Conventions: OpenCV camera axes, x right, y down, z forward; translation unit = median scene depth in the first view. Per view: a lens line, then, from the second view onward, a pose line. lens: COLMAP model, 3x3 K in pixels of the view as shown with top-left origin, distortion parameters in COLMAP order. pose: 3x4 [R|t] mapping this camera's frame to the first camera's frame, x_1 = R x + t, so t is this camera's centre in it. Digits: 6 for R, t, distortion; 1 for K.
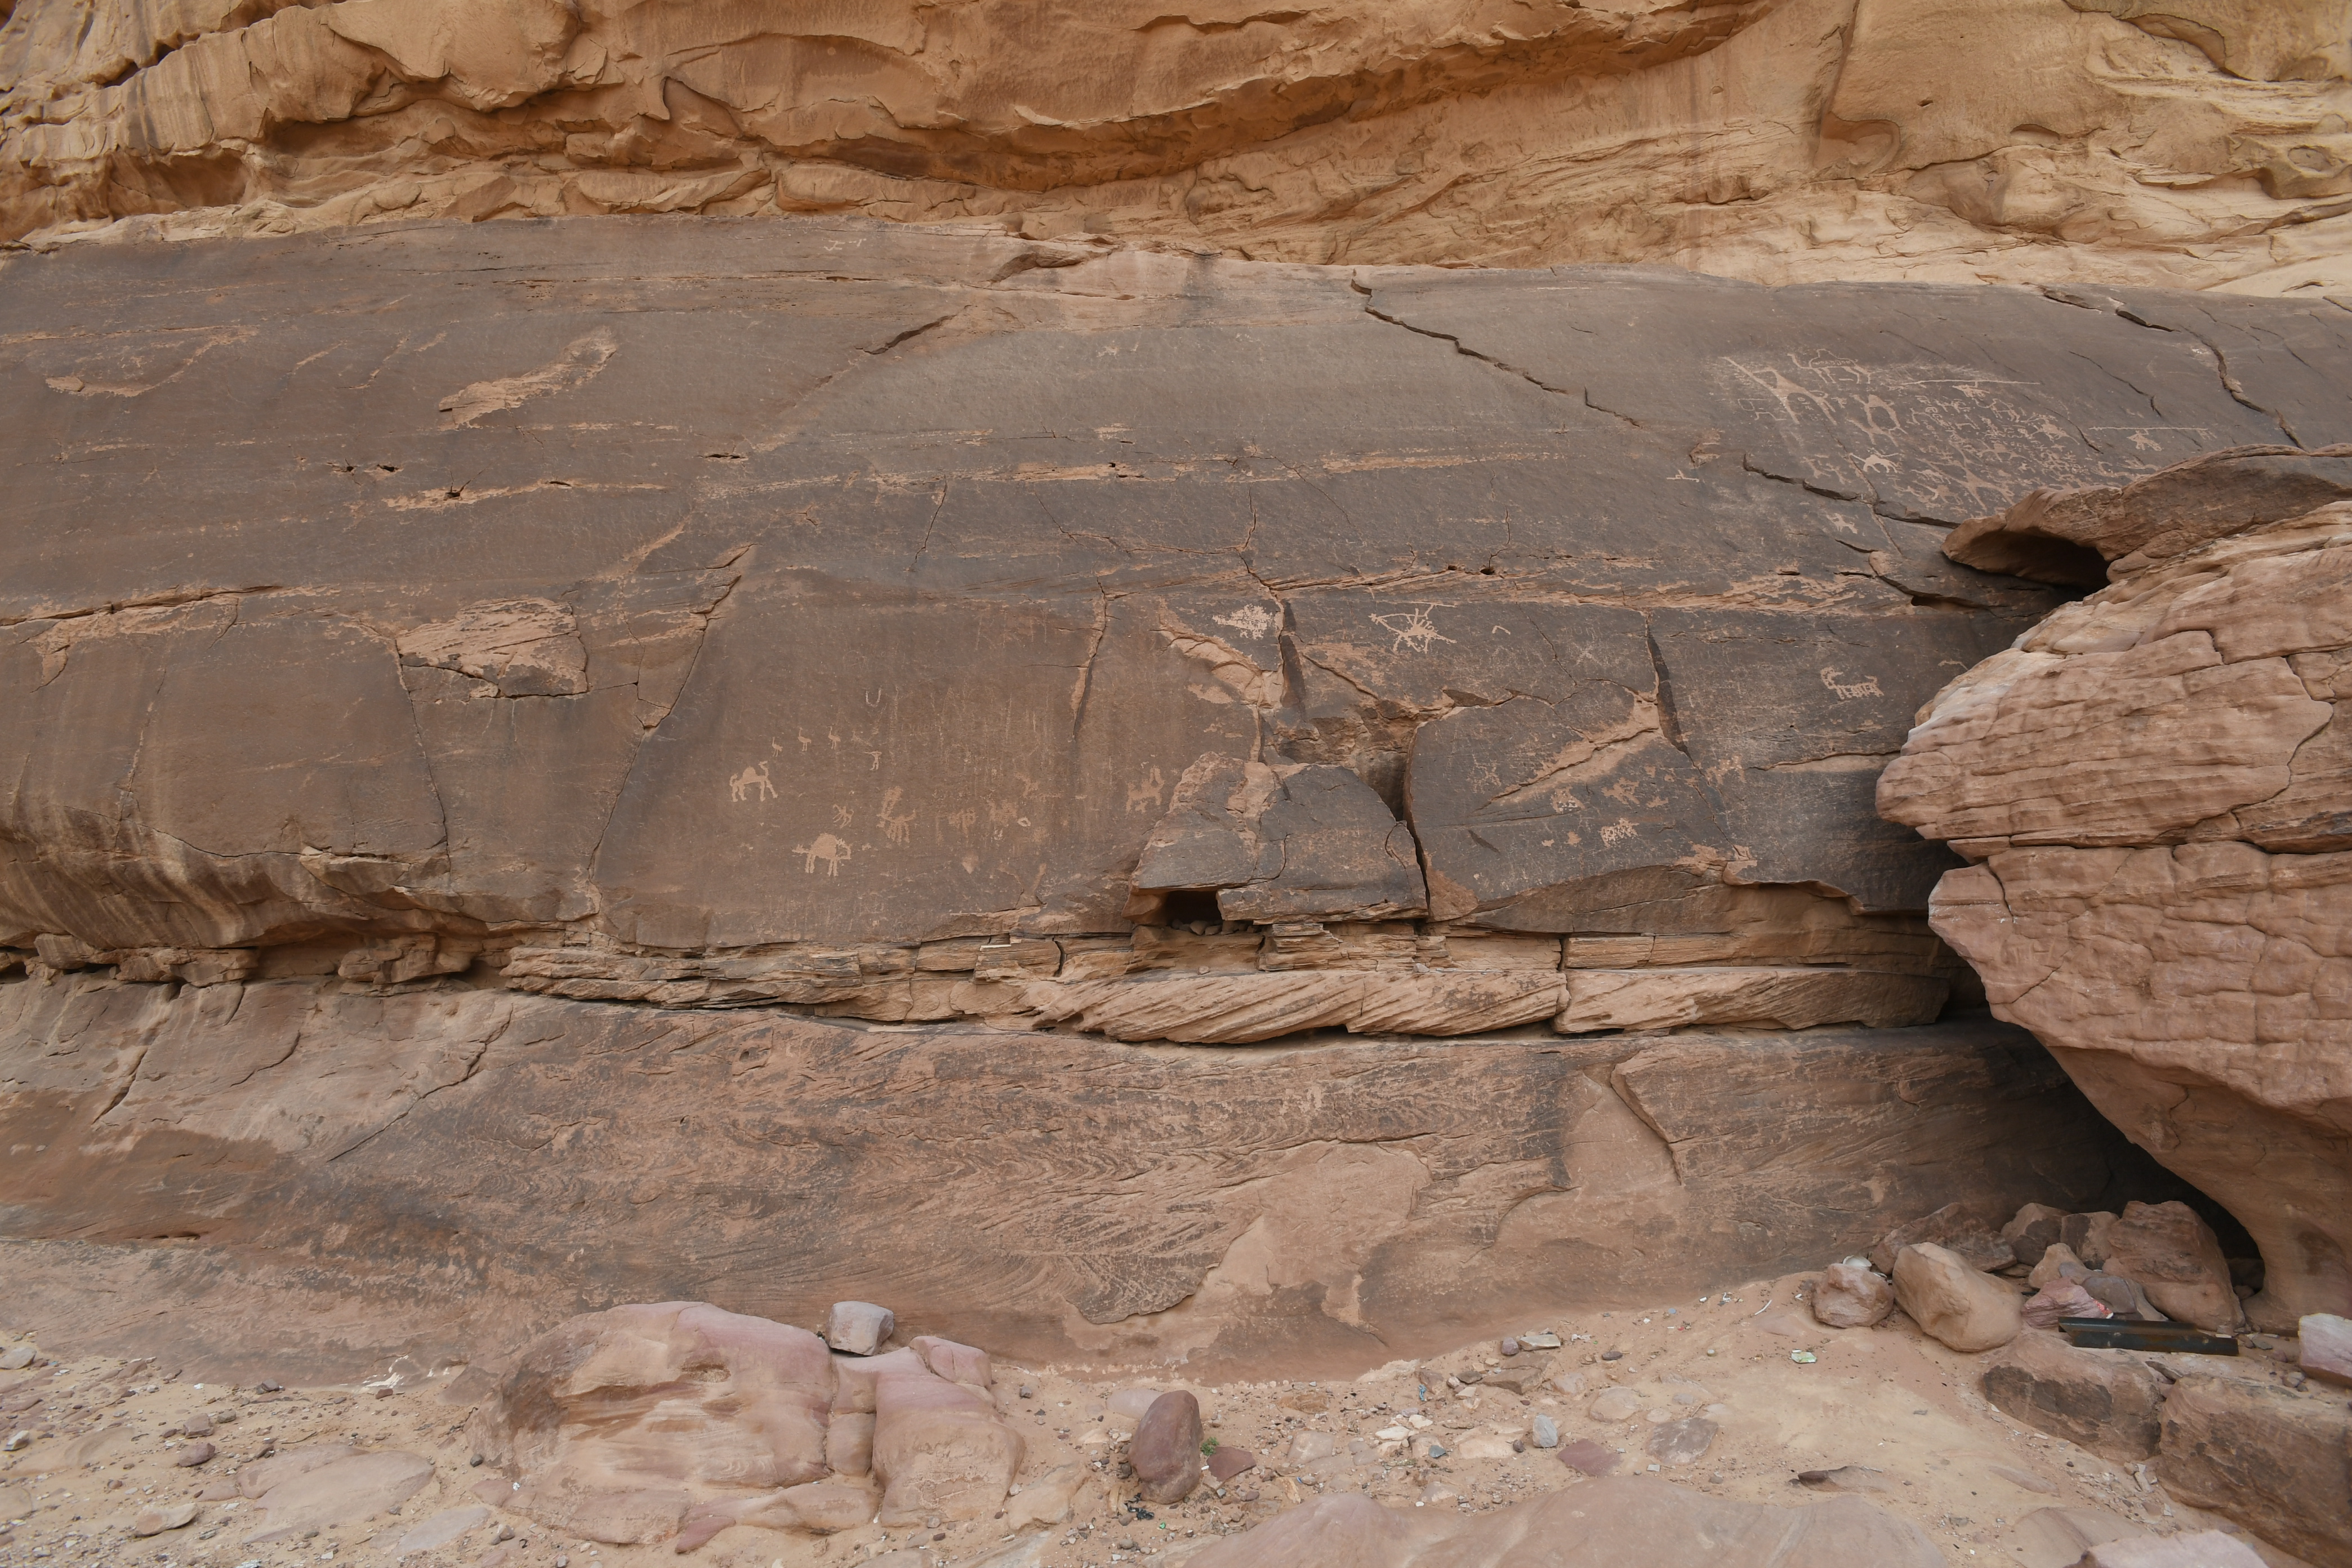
lens RADIAL K [[1157.6, 0, 1176.0], [0, 1157.6, 784.0], [0, 0, 1]] dist [-0.046985, 0.018012]
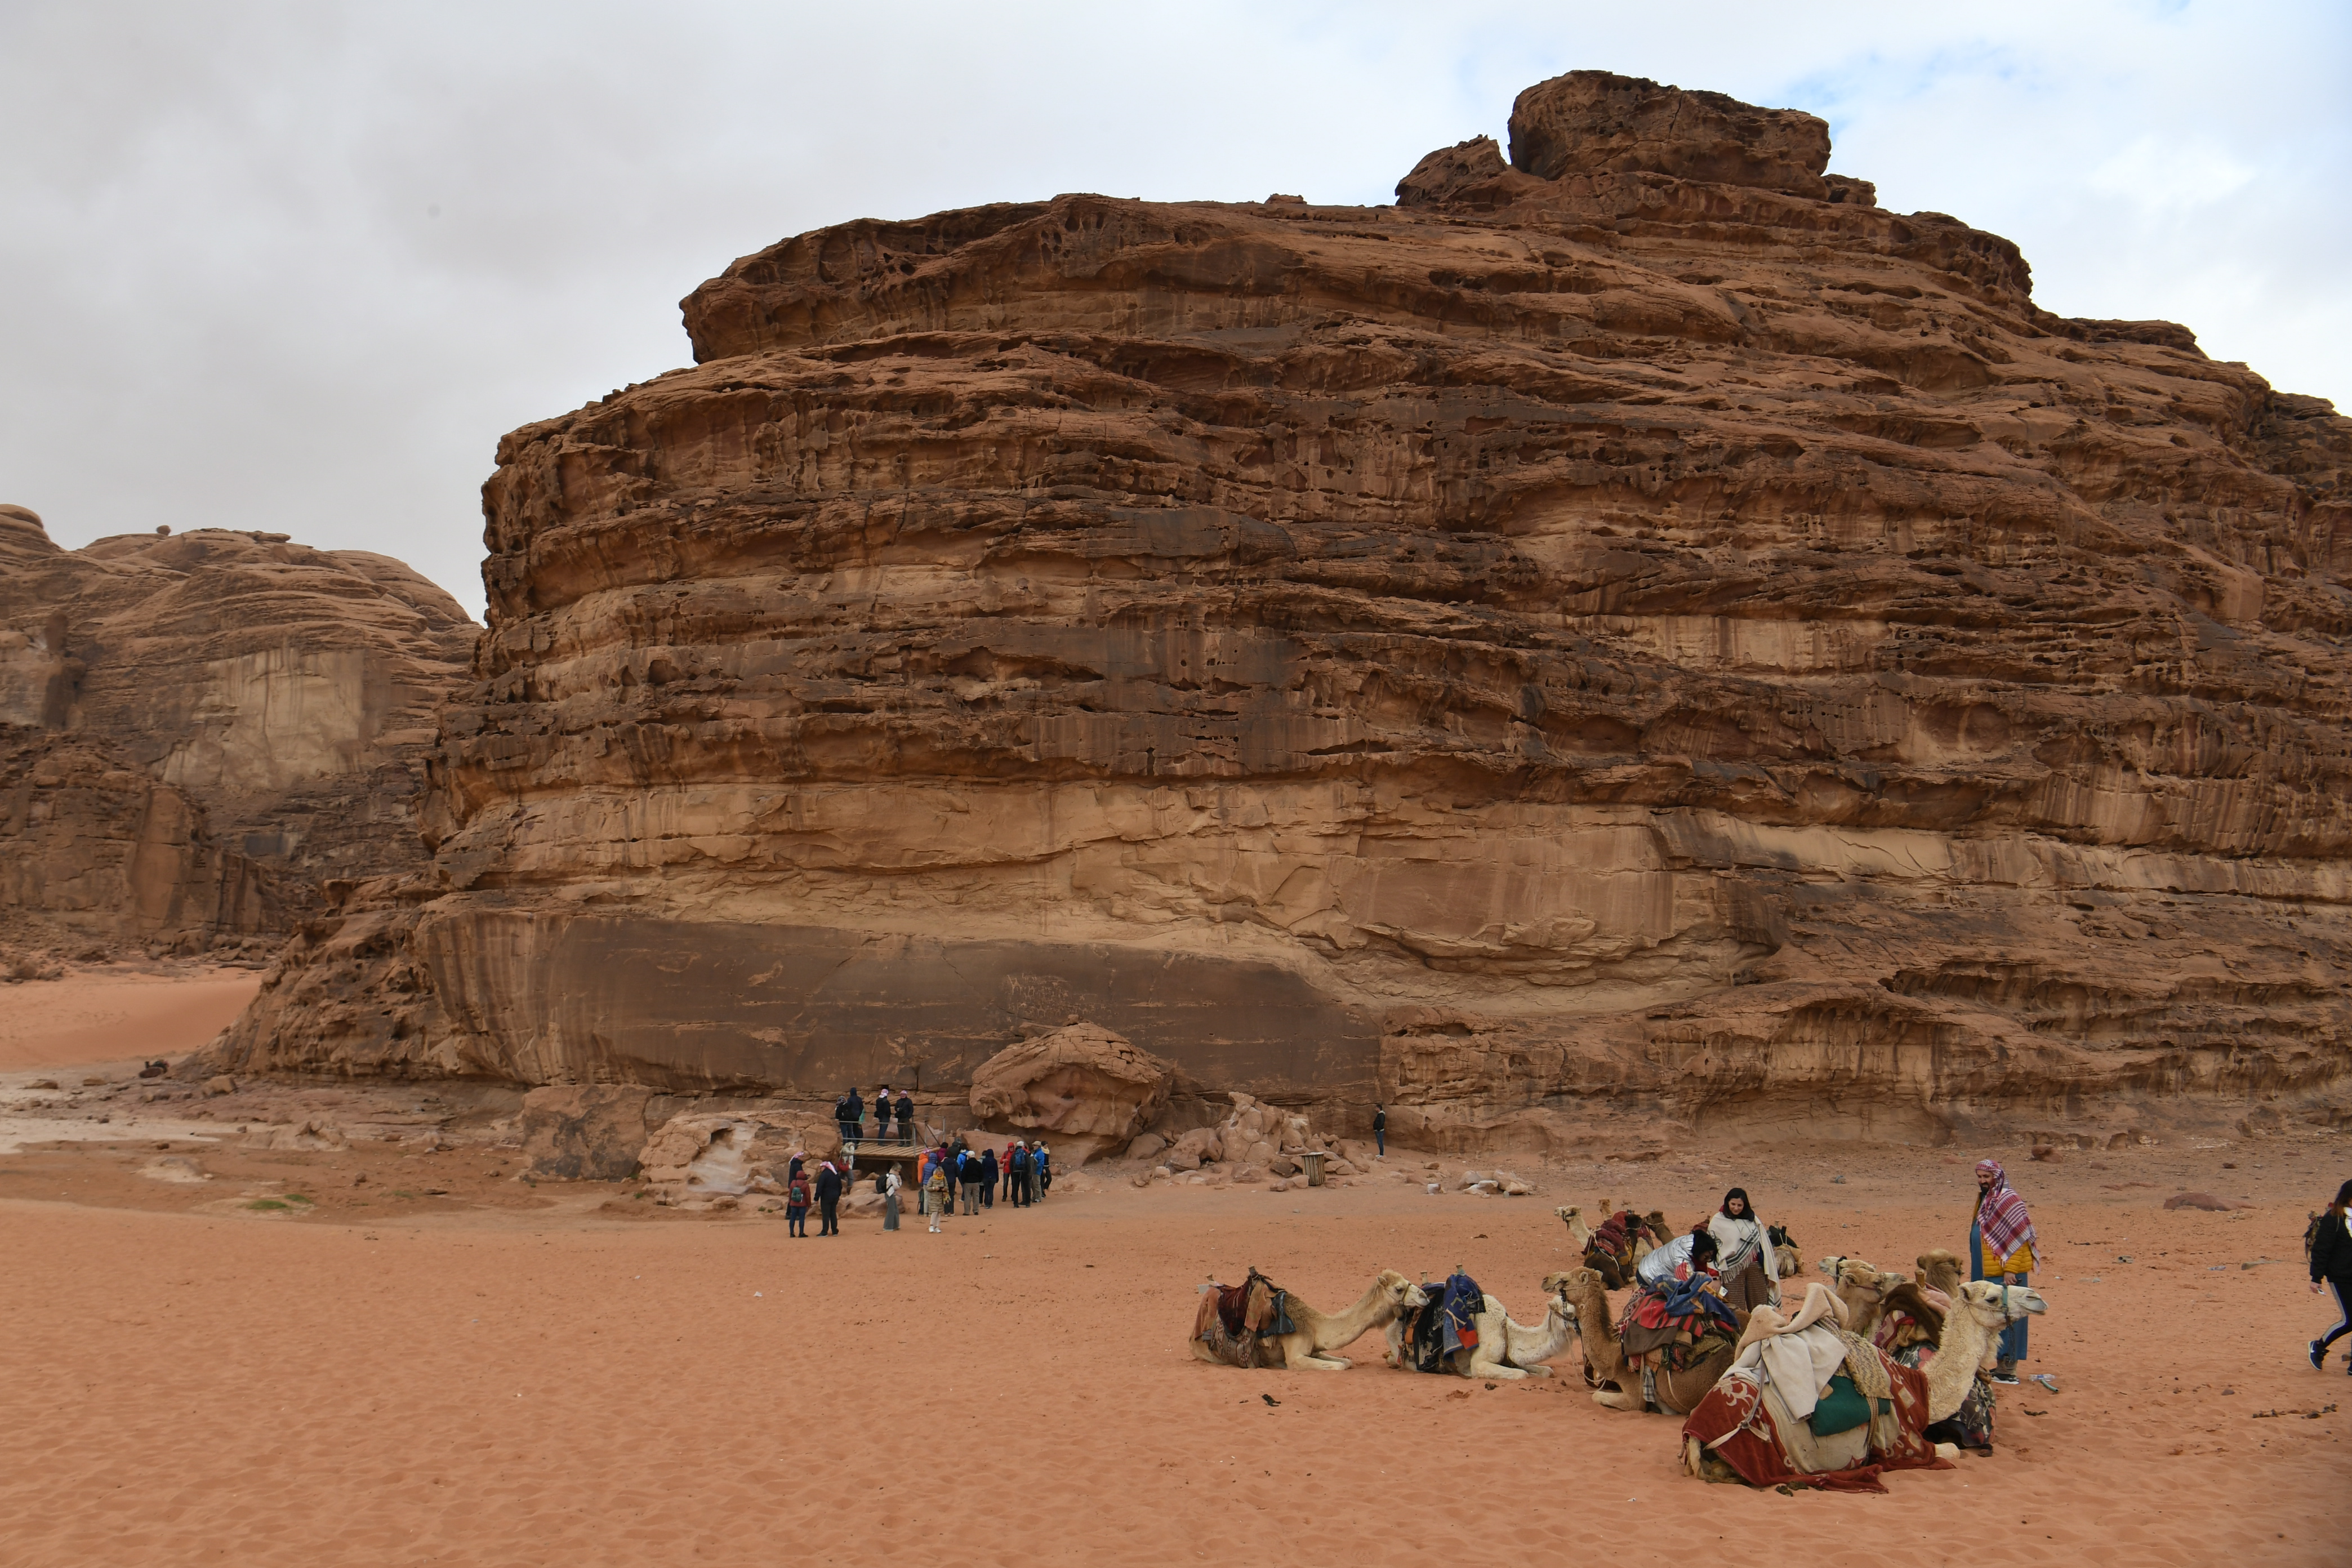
lens RADIAL K [[1588.6, 0, 1176.0], [0, 1588.6, 784.0], [0, 0, 1]] dist [-0.057028, 0.008758]
pose [[0.999578, 0.015219, 0.024763, 0.949770], [-0.014005, 0.998727, -0.048462, -0.813441], [-0.025469, 0.048095, 0.998518, -5.510498]]
